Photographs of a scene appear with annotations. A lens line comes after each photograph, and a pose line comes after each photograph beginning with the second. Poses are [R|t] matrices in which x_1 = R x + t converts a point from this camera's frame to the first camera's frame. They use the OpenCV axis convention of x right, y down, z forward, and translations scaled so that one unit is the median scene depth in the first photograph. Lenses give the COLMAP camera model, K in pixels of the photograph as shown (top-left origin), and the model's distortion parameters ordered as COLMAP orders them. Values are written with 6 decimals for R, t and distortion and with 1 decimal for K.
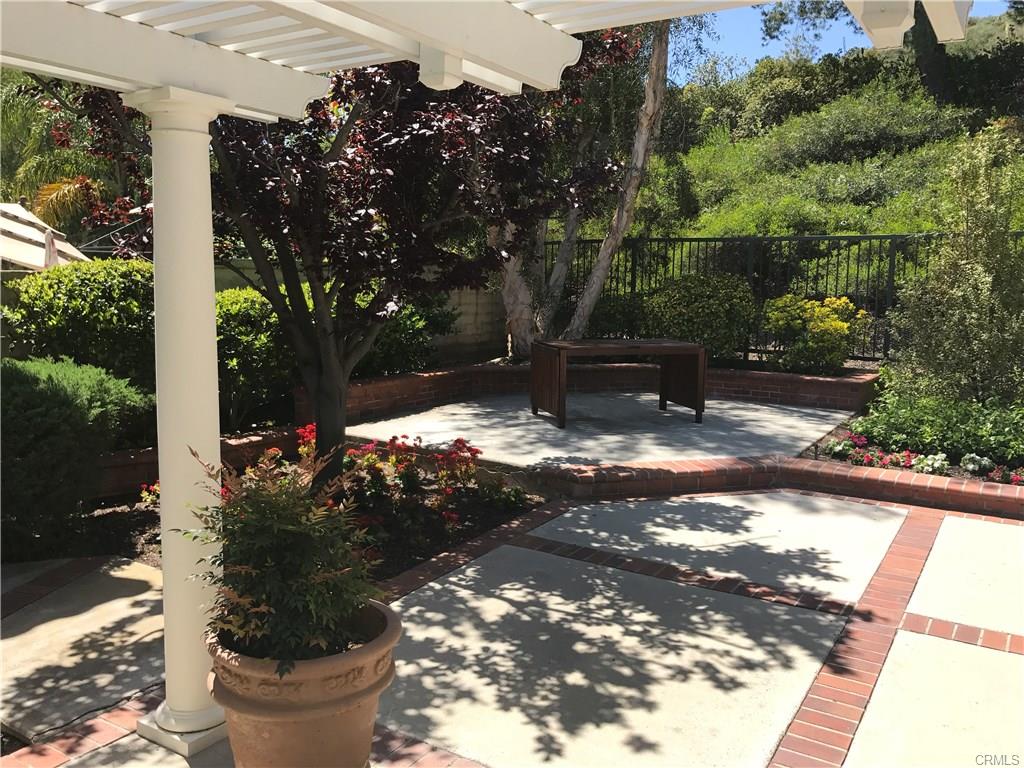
lens RADIAL K [[844.5, 0, 514.5], [0, 844.5, 383.8], [0, 0, 1]] dist [0.023470, -0.009585]
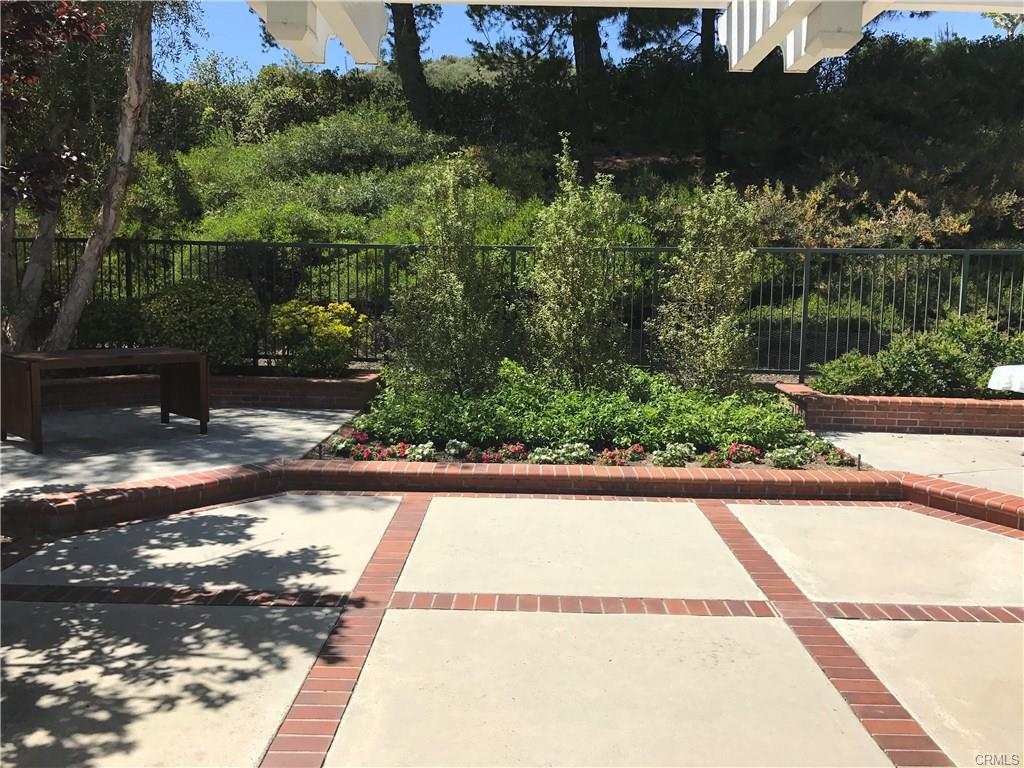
lens RADIAL K [[844.5, 0, 514.5], [0, 844.5, 383.8], [0, 0, 1]] dist [0.023470, -0.009585]
pose [[0.853501, -0.054420, 0.518241, 0.031567], [0.057957, 0.998275, 0.009379, 0.001841], [-0.517857, 0.022031, 0.855183, -0.006446]]
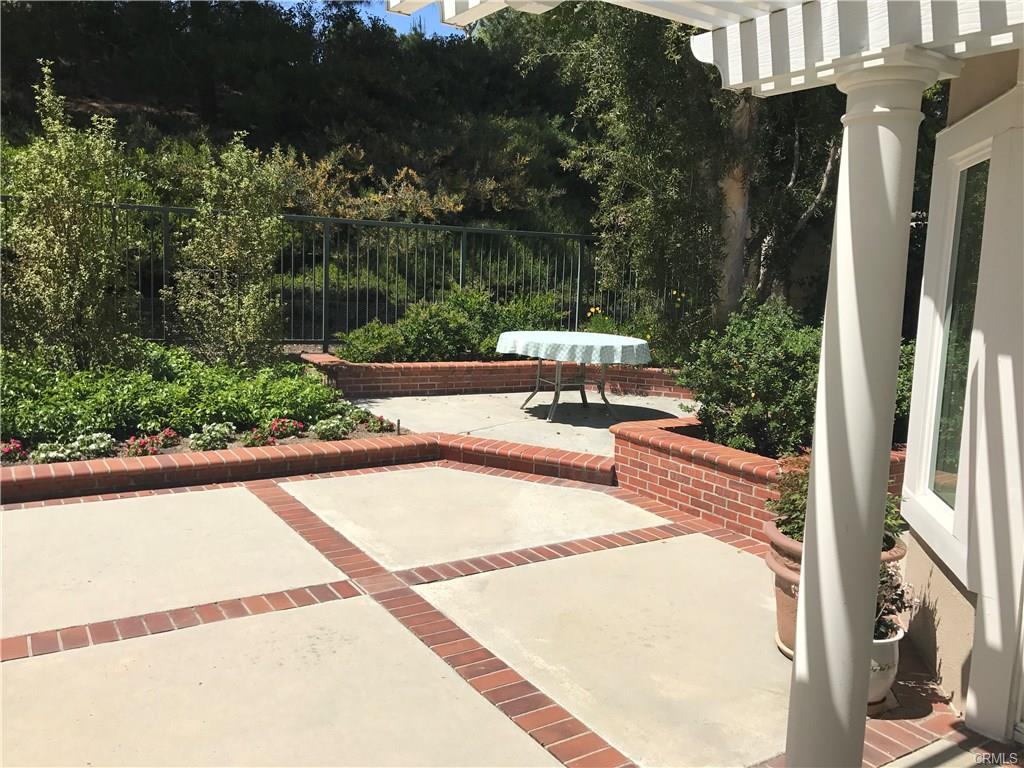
lens RADIAL K [[844.5, 0, 514.5], [0, 844.5, 383.8], [0, 0, 1]] dist [0.023470, -0.009585]
pose [[0.421222, -0.112700, 0.899928, 0.022970], [0.078289, 0.993064, 0.087720, -0.006654], [-0.903572, 0.033505, 0.427124, 0.072629]]
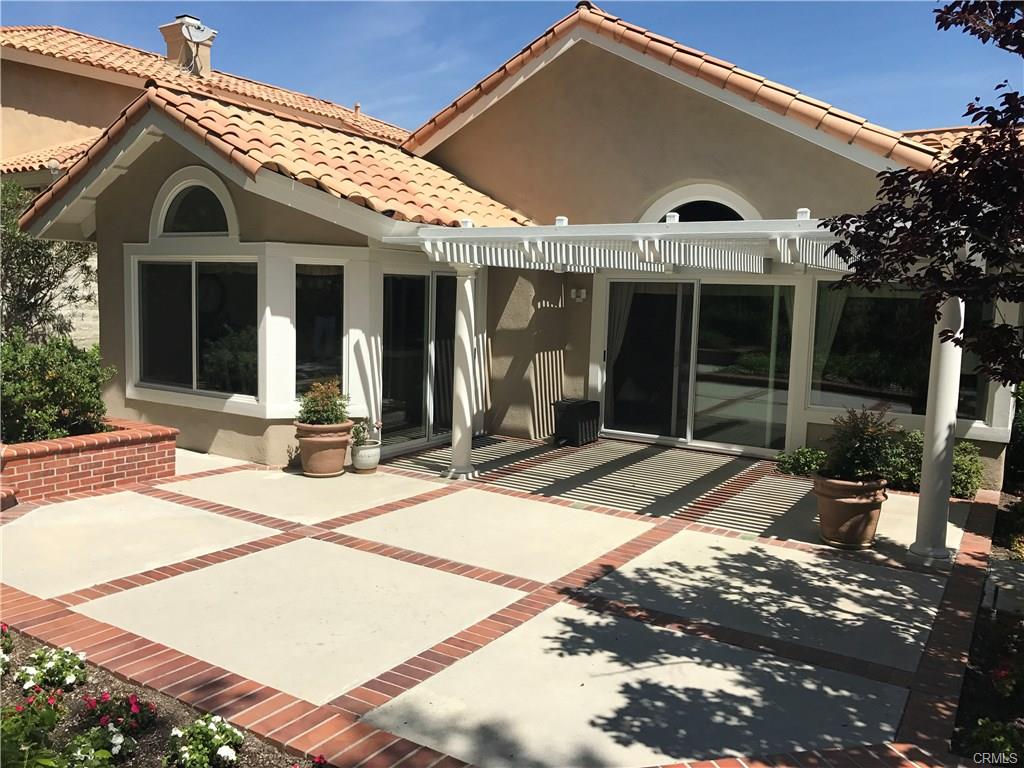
lens RADIAL K [[844.5, 0, 514.5], [0, 844.5, 383.8], [0, 0, 1]] dist [0.023470, -0.009585]
pose [[-0.999033, -0.042982, -0.009250, 0.340885], [-0.043953, 0.971340, 0.233594, -0.228653], [-0.001055, 0.233775, -0.972290, 1.451992]]
